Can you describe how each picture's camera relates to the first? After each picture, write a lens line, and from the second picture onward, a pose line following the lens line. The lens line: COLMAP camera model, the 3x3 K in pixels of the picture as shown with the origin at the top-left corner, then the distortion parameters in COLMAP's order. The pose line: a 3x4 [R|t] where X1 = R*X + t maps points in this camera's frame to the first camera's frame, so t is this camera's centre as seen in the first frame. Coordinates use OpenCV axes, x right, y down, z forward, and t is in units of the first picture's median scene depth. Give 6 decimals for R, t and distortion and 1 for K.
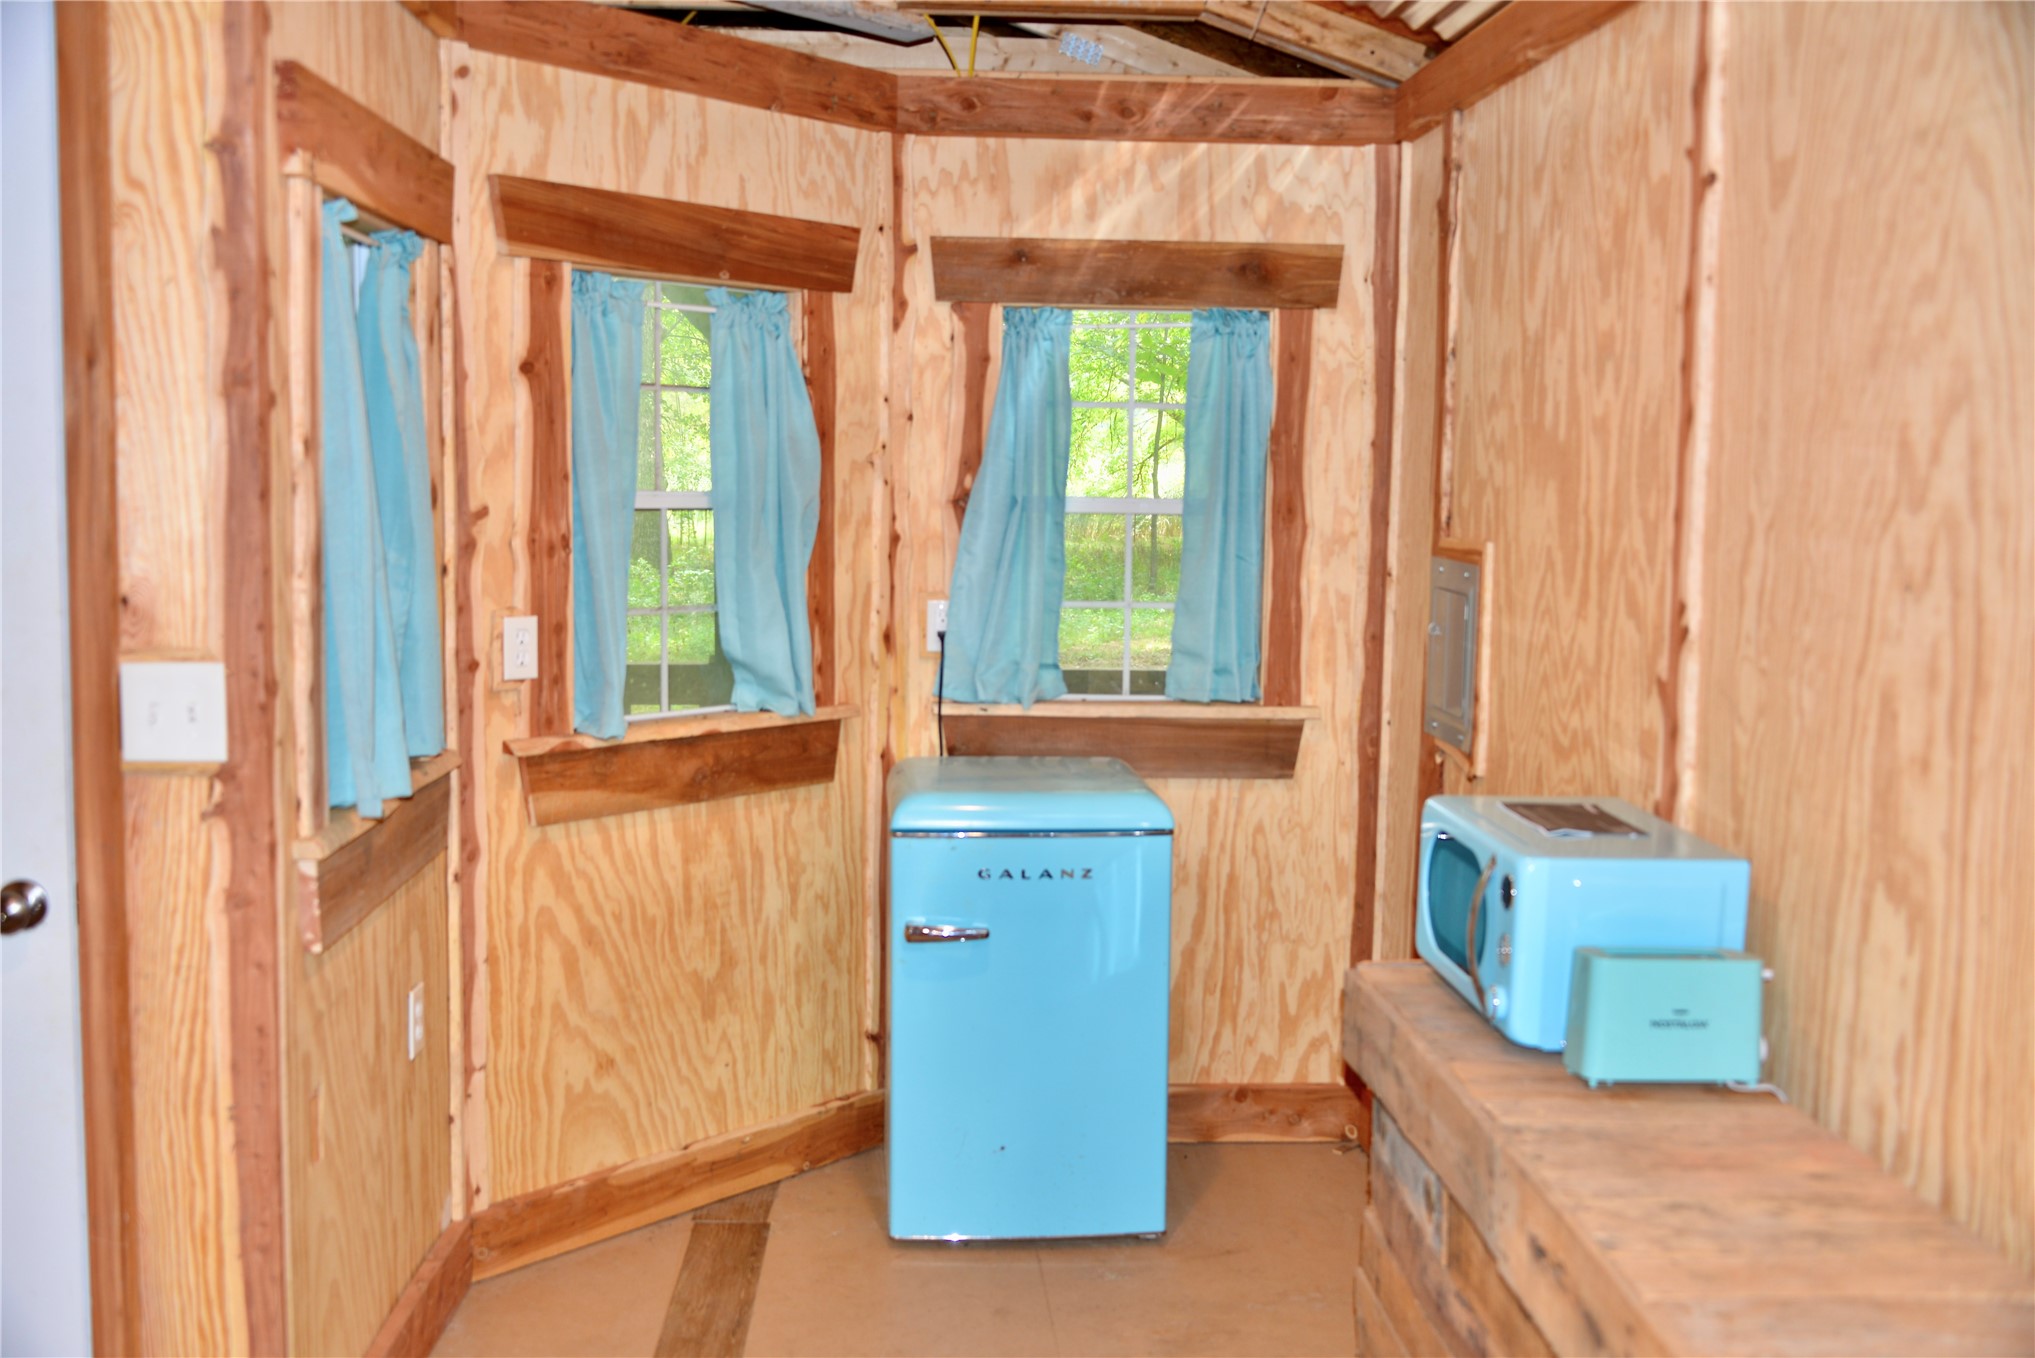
lens RADIAL K [[1974.6, 0, 1017.5], [0, 1974.6, 679.0], [0, 0, 1]] dist [-0.018919, -0.027724]
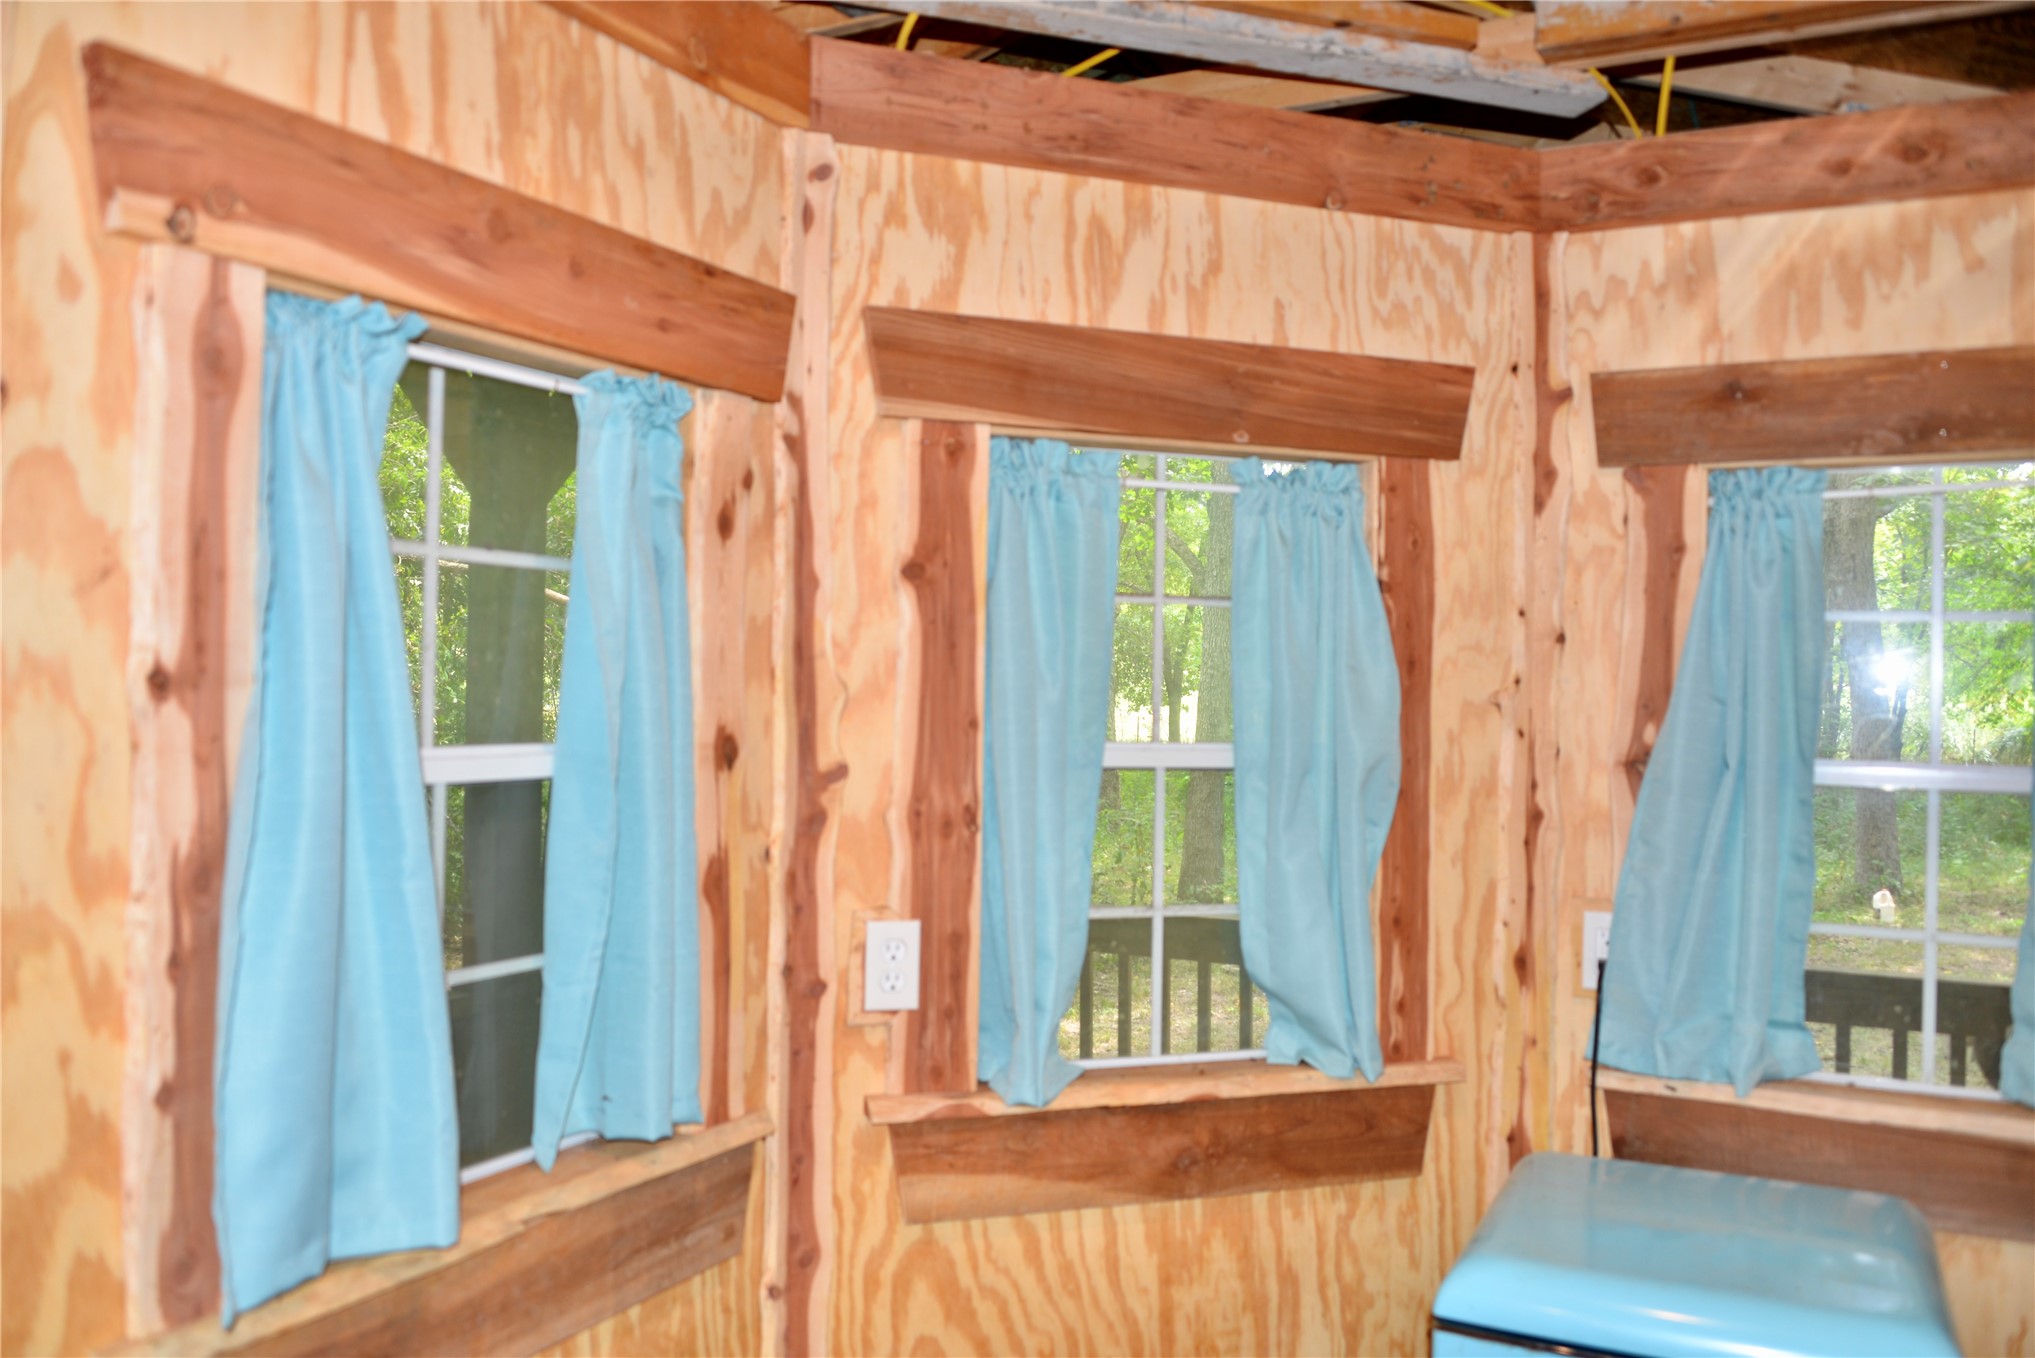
lens RADIAL K [[1596.8, 0, 1017.5], [0, 1596.8, 679.0], [0, 0, 1]] dist [-0.034858, -0.012743]
pose [[0.857524, -0.002640, -0.514436, 0.074302], [-0.058872, 0.992914, -0.103231, -0.057231], [0.511064, 0.118809, 0.851292, 0.491475]]
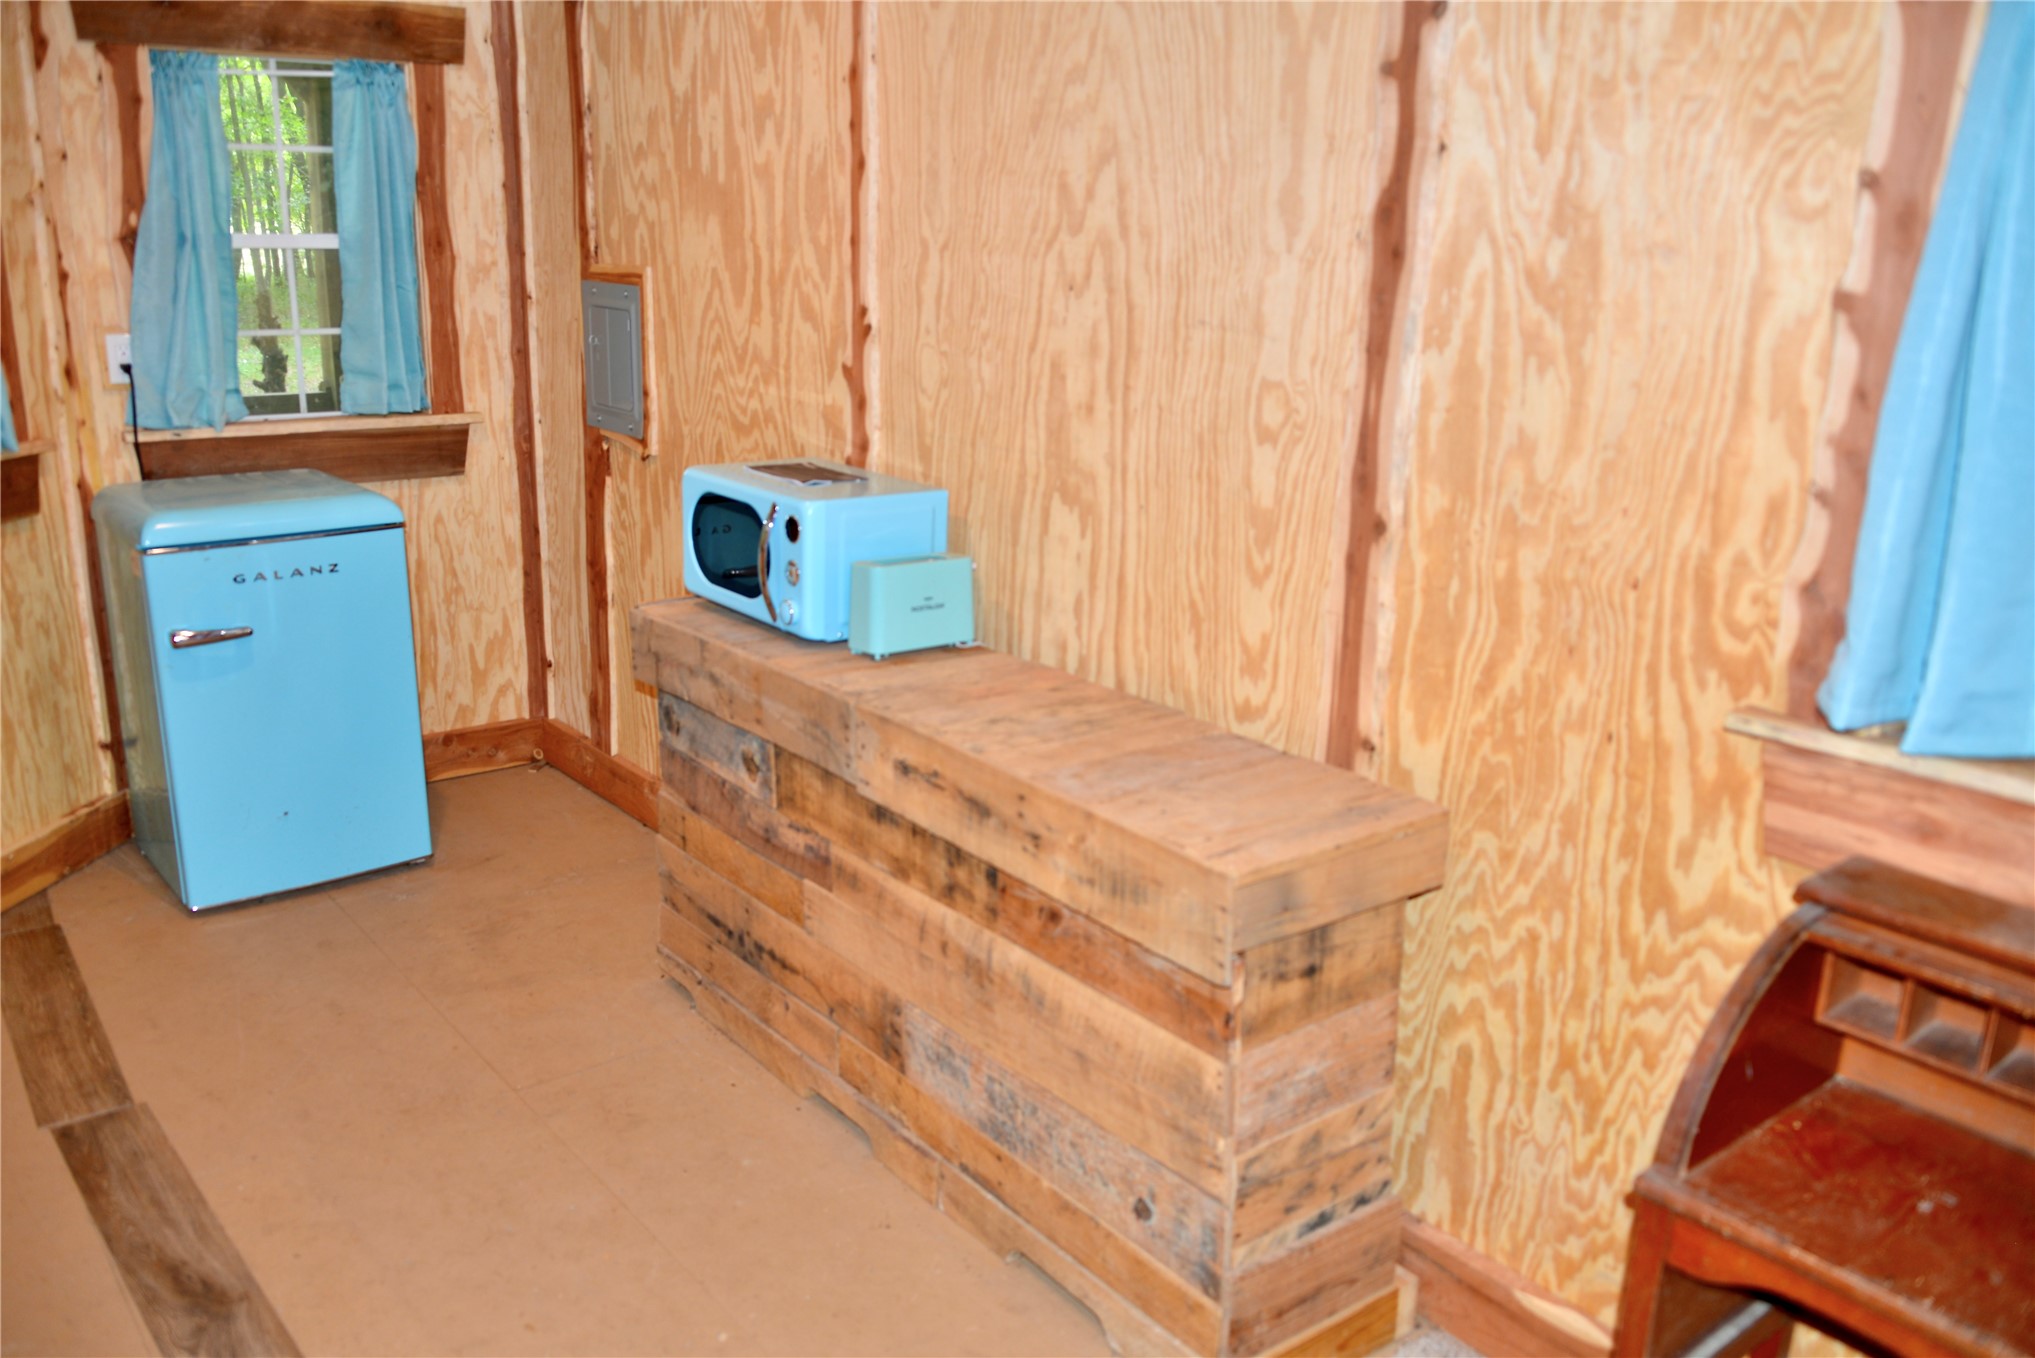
lens RADIAL K [[1596.8, 0, 1017.5], [0, 1596.8, 679.0], [0, 0, 1]] dist [-0.034858, -0.012743]
pose [[0.818632, -0.152708, 0.553645, -0.157507], [0.052279, 0.979814, 0.192954, 0.004352], [-0.571934, -0.129014, 0.810090, 0.014657]]
